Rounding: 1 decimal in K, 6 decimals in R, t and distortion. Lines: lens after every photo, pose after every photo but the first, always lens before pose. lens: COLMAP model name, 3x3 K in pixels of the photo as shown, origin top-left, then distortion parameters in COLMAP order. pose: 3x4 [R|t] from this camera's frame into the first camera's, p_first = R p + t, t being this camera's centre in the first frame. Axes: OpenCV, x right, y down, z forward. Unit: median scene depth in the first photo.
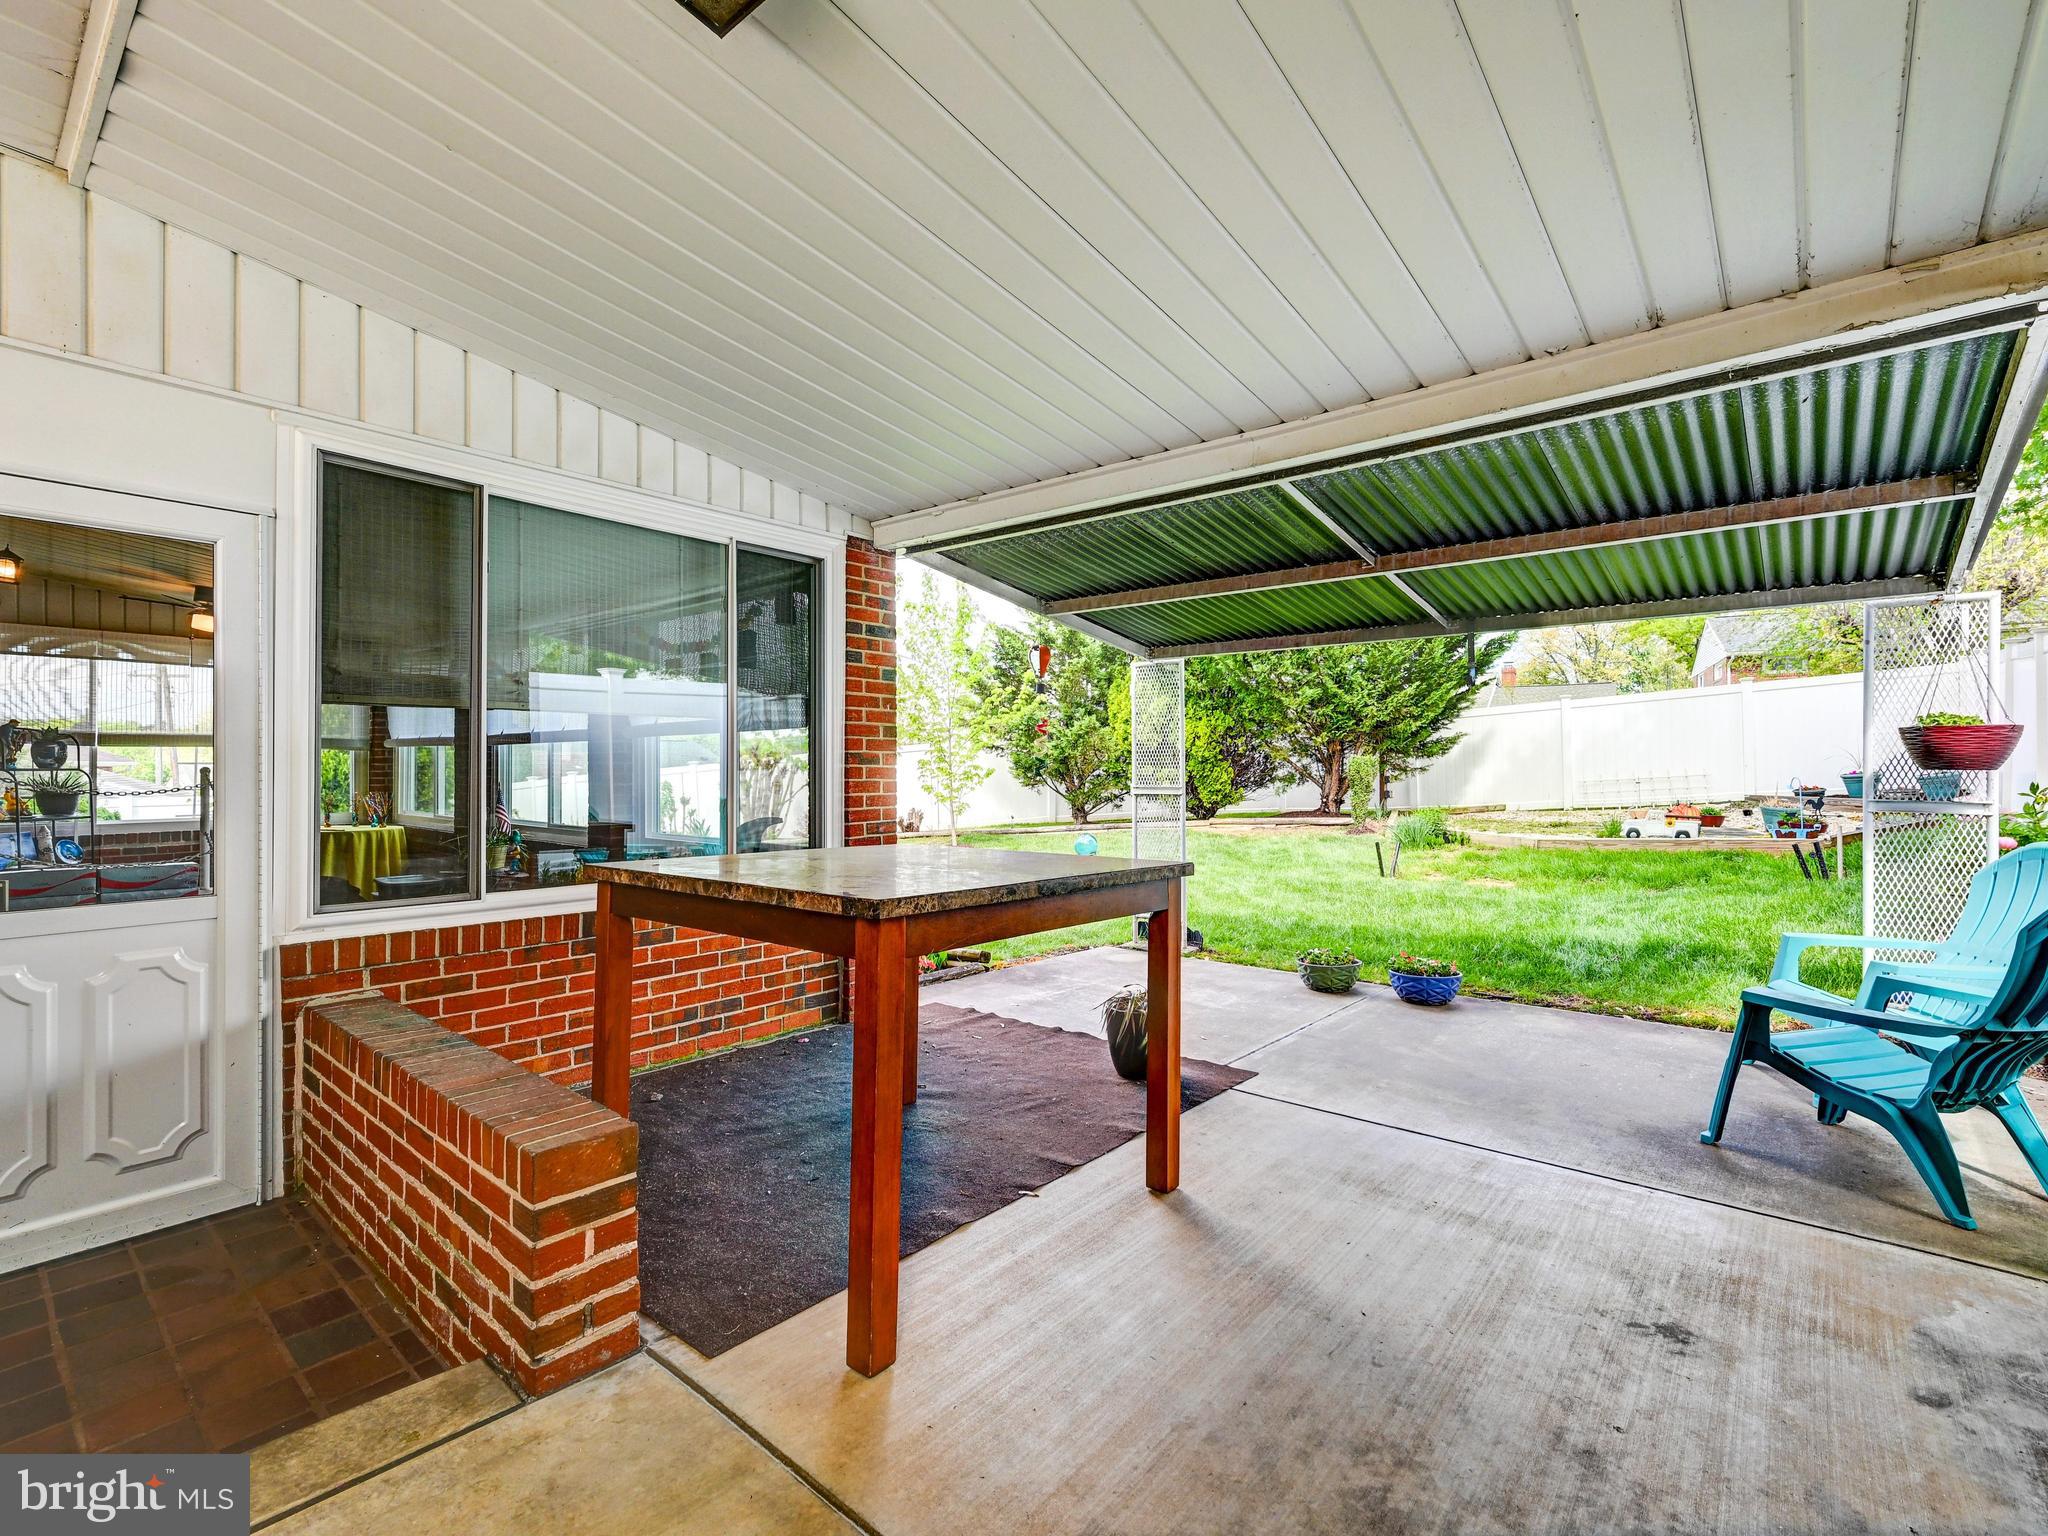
lens RADIAL K [[952.4, 0, 1024.0], [0, 952.4, 768.0], [0, 0, 1]] dist [-0.002964, 0.000102]
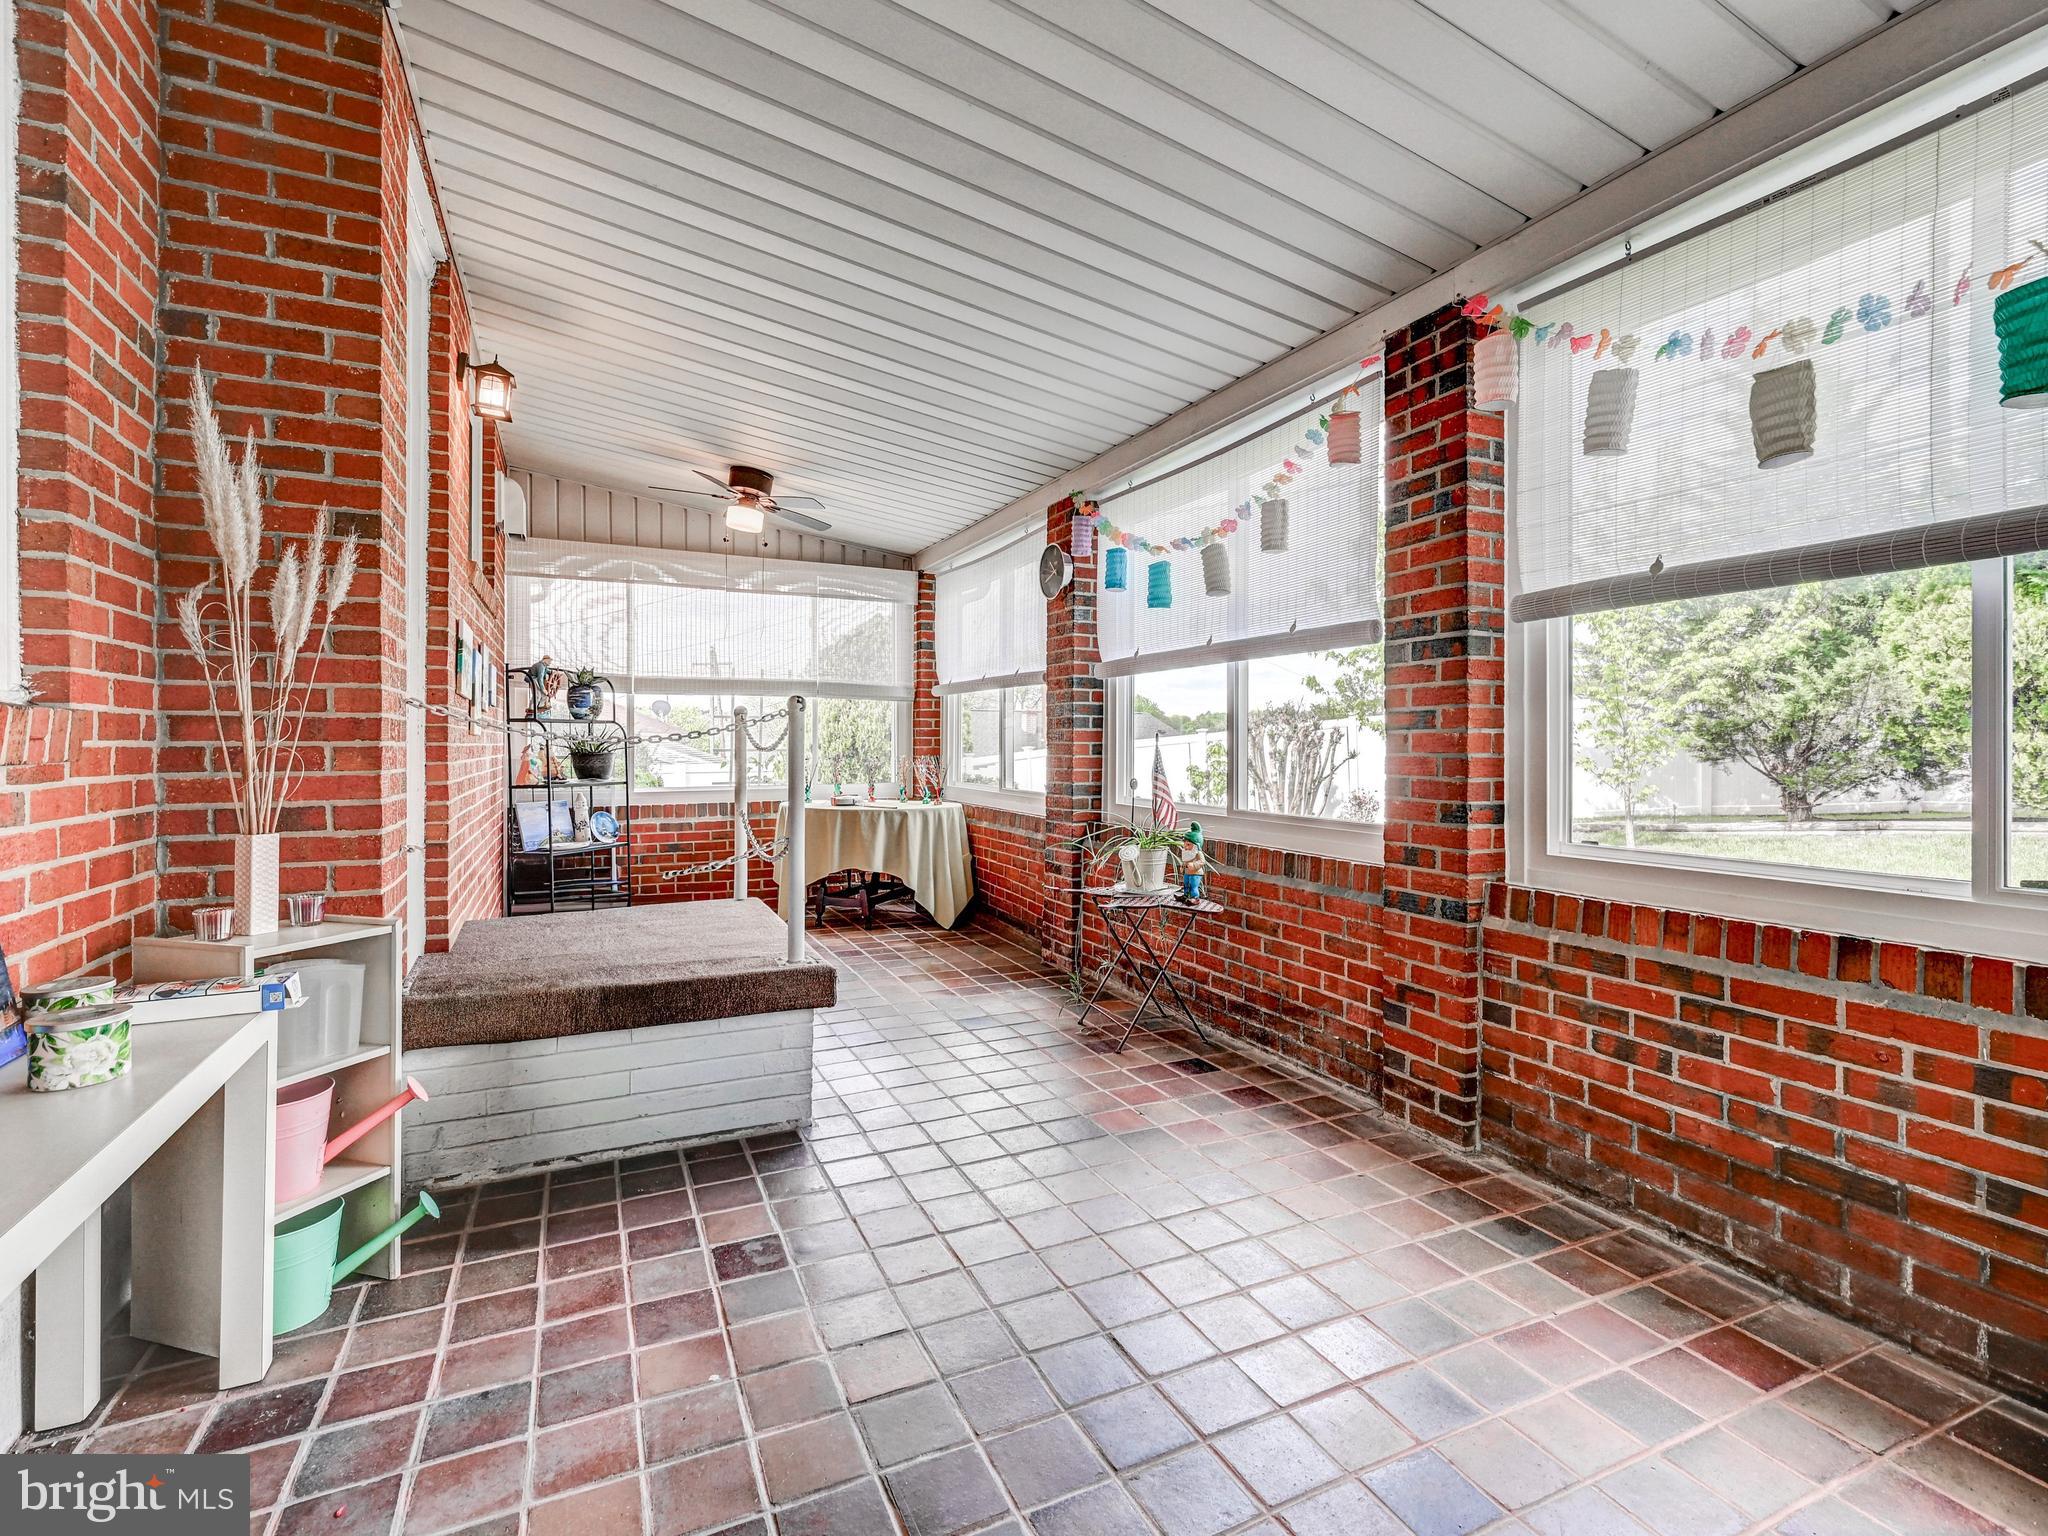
lens RADIAL K [[952.4, 0, 1024.0], [0, 952.4, 768.0], [0, 0, 1]] dist [-0.002964, 0.000102]
pose [[0.914172, 0.019336, -0.404866, -0.299089], [-0.006531, 0.999434, 0.032988, 0.009542], [0.405275, -0.027512, 0.913781, 0.339829]]
